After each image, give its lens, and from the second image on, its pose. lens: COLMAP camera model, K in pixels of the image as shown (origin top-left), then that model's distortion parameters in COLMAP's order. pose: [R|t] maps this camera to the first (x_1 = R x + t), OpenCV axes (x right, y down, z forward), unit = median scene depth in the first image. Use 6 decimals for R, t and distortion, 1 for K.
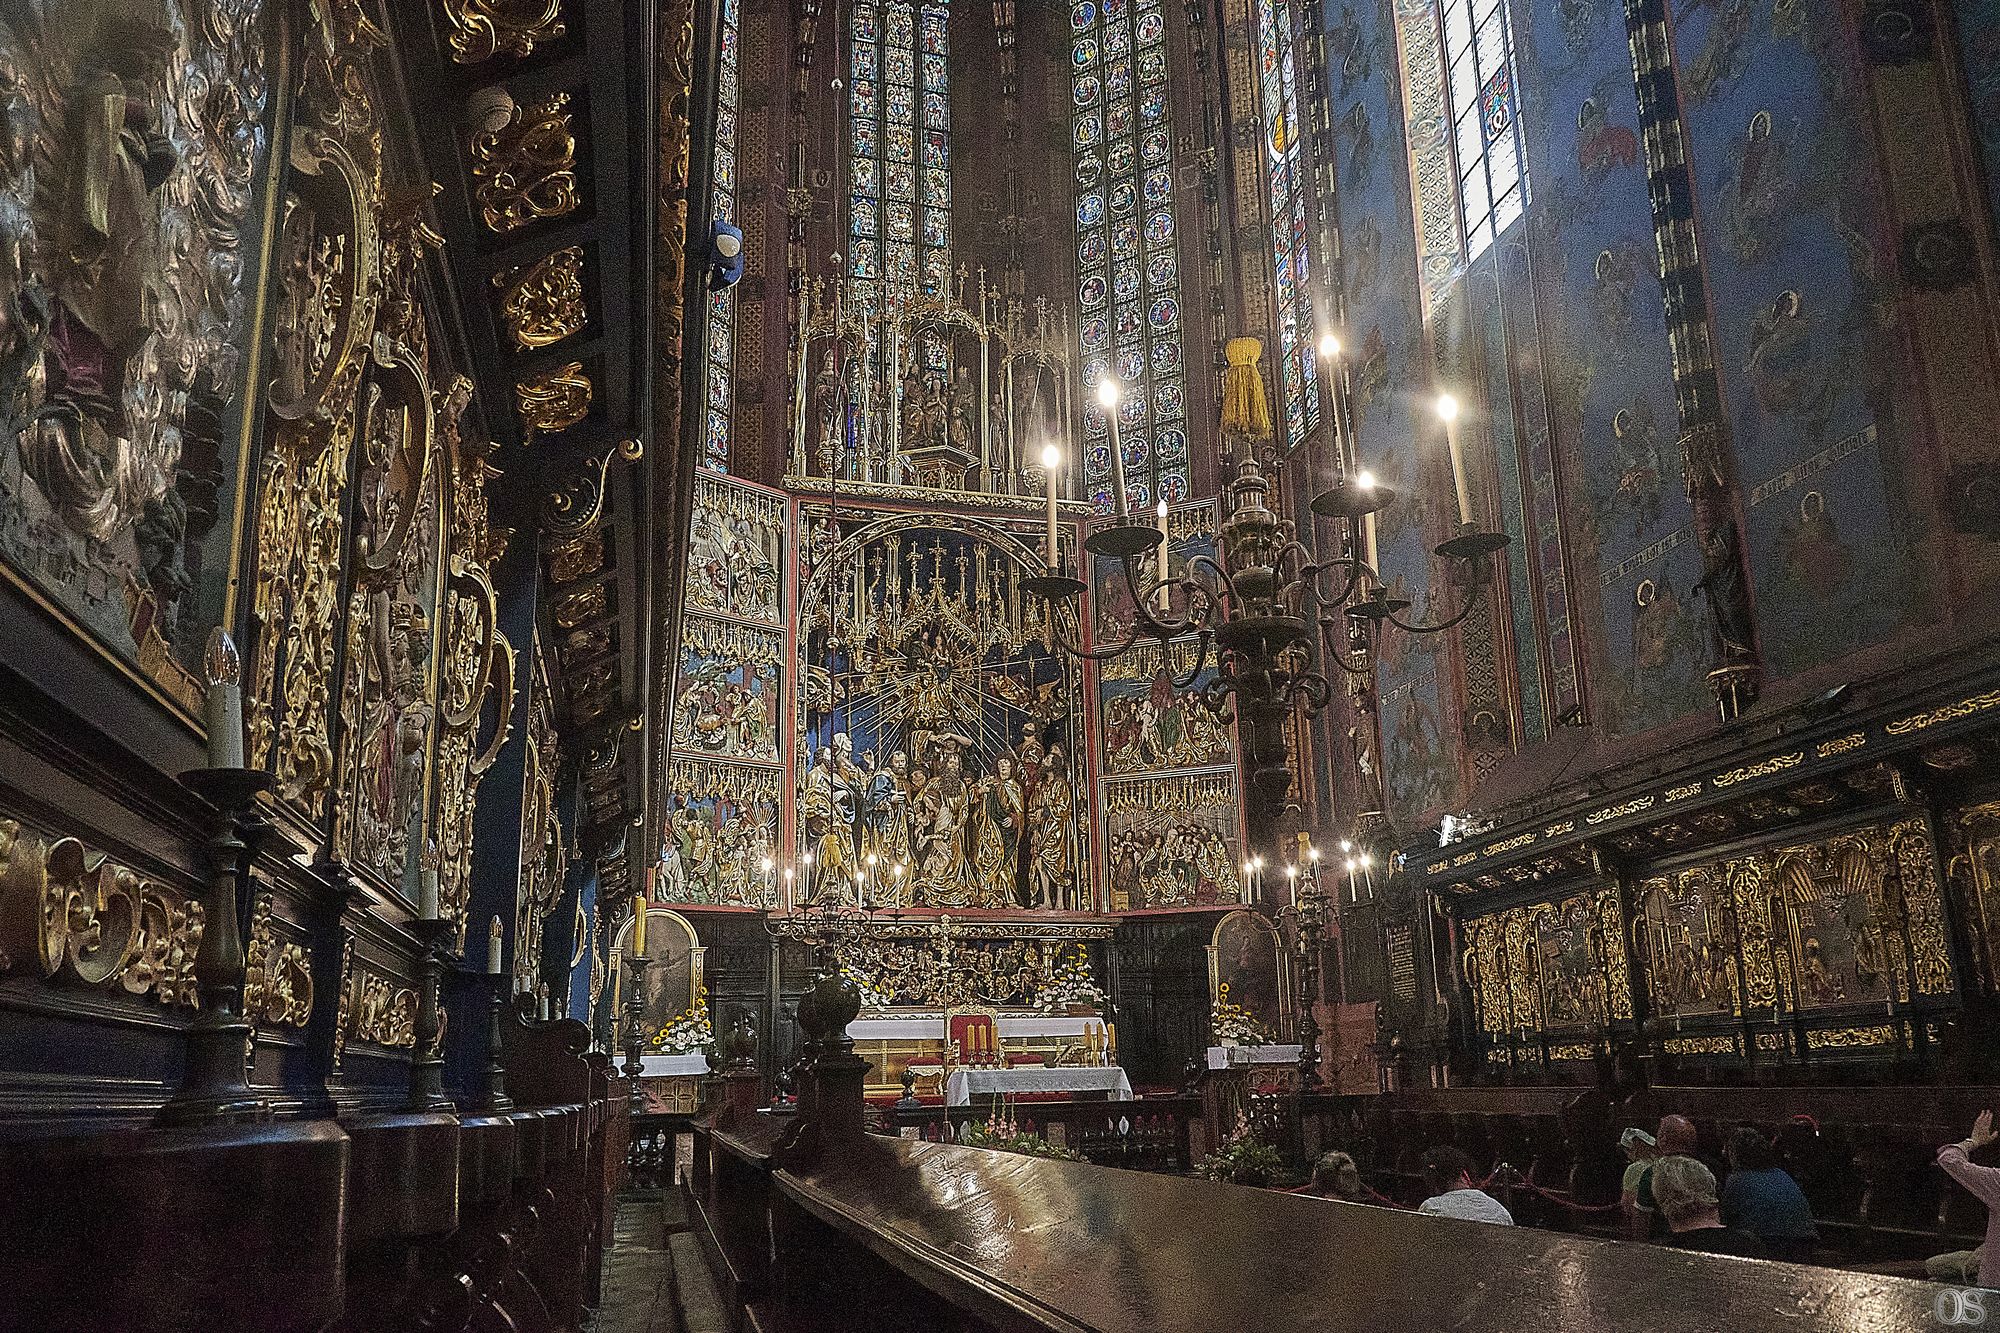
lens RADIAL K [[1559.1, 0, 1020.6], [0, 1559.1, 675.8], [0, 0, 1]] dist [0.014005, -0.050698]
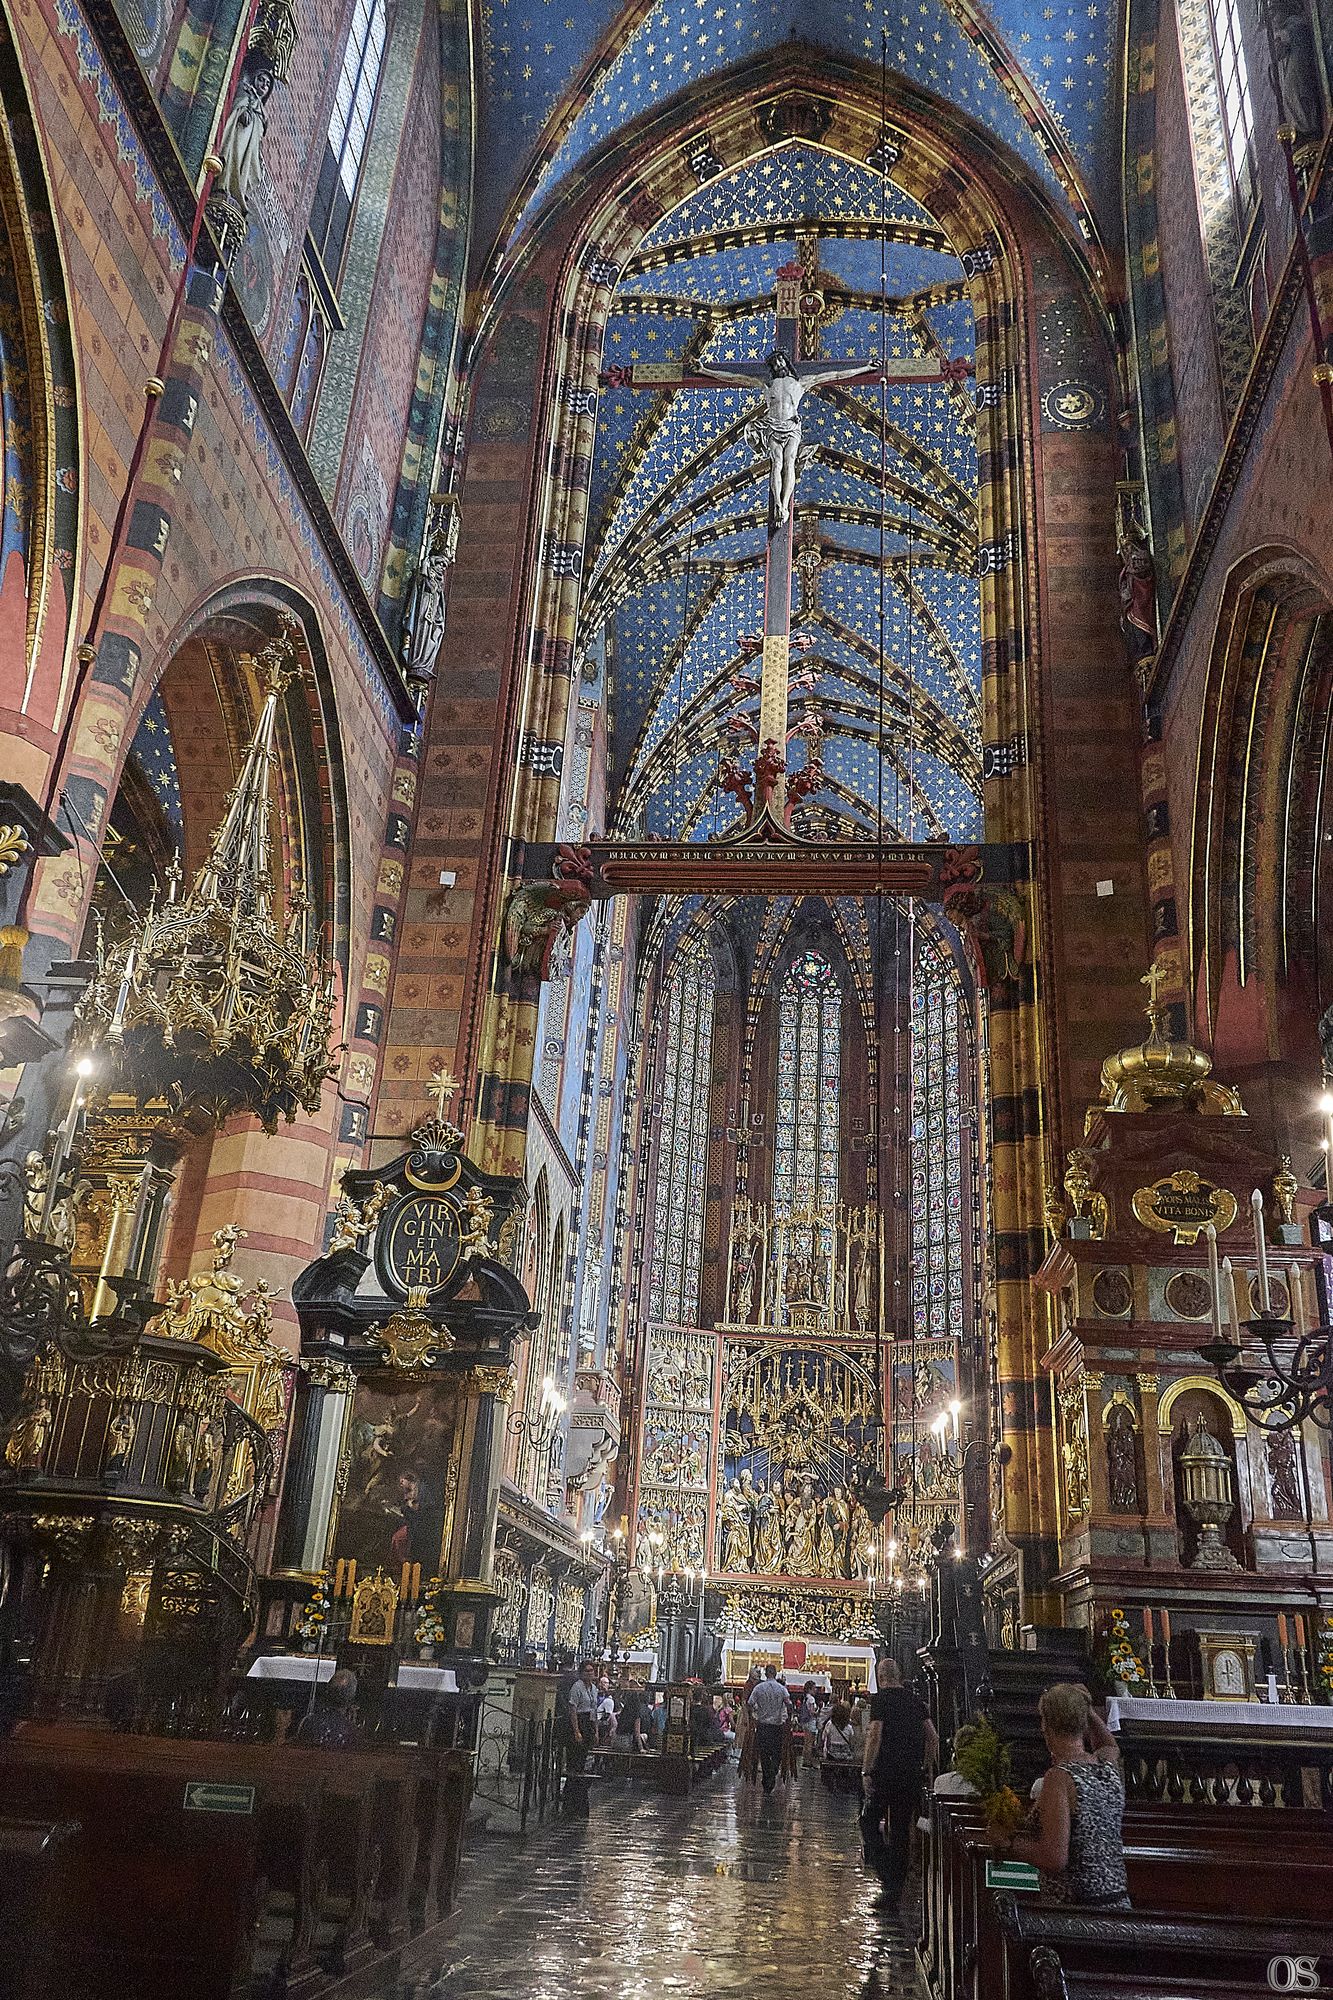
lens RADIAL K [[1559.1, 0, 677.7], [0, 1559.1, 980.6], [0, 0, 1]] dist [0.014005, -0.050698]
pose [[0.950303, -0.053527, -0.306692, 0.383745], [-0.000263, 0.984970, -0.172724, -0.203457], [0.311328, 0.164221, 0.936006, -0.785438]]
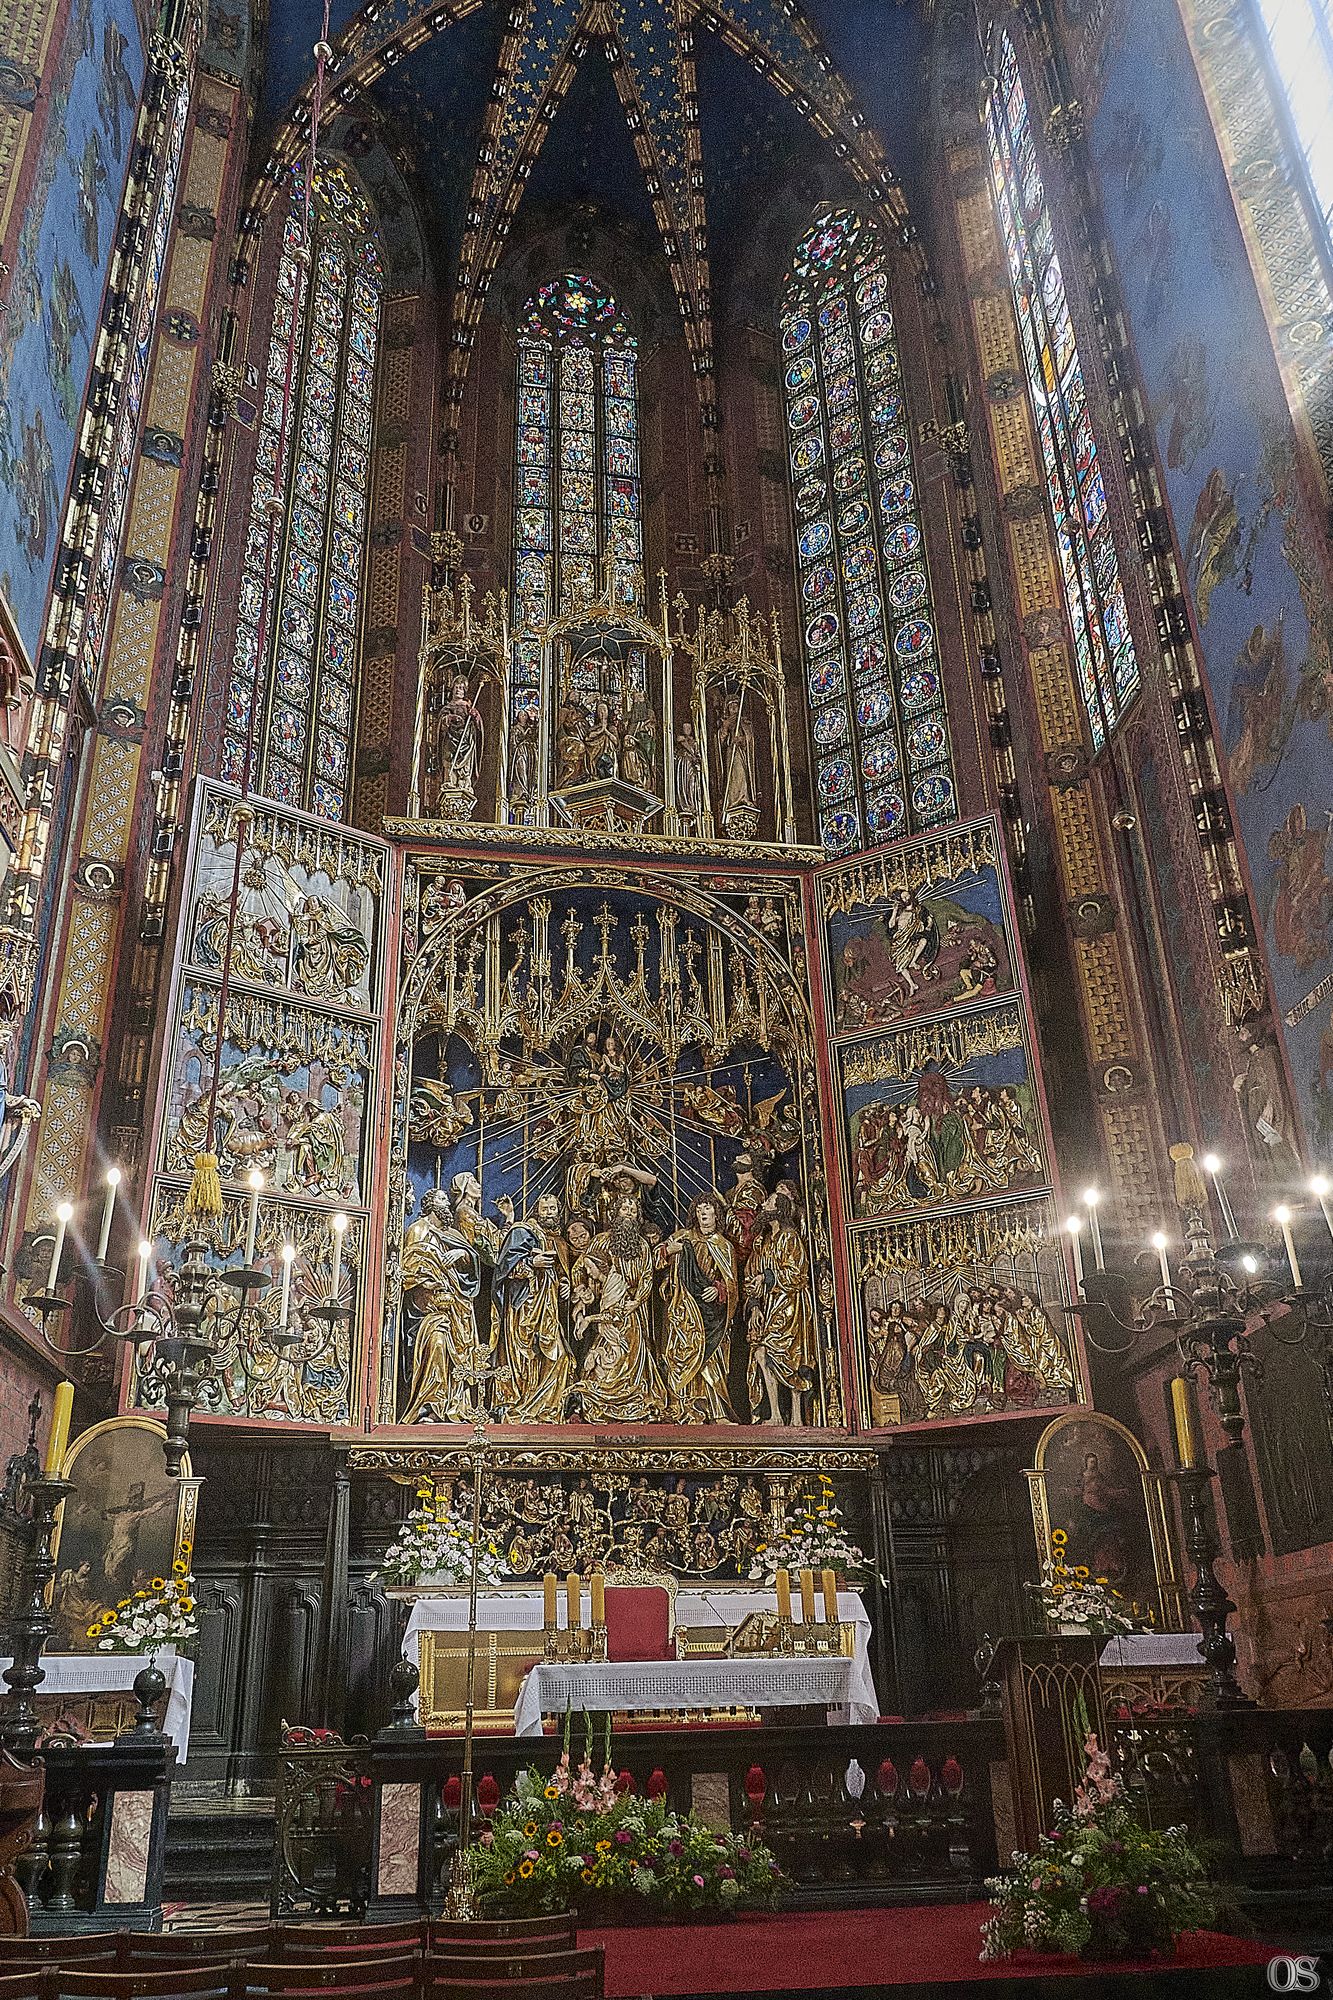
lens RADIAL K [[1559.1, 0, 668.6], [0, 1559.1, 1004.7], [0, 0, 1]] dist [0.014005, -0.050698]
pose [[0.993259, -0.054800, -0.102145, 0.047314], [0.035123, 0.982049, -0.185327, 0.092684], [0.110467, 0.180490, 0.977354, 0.316671]]
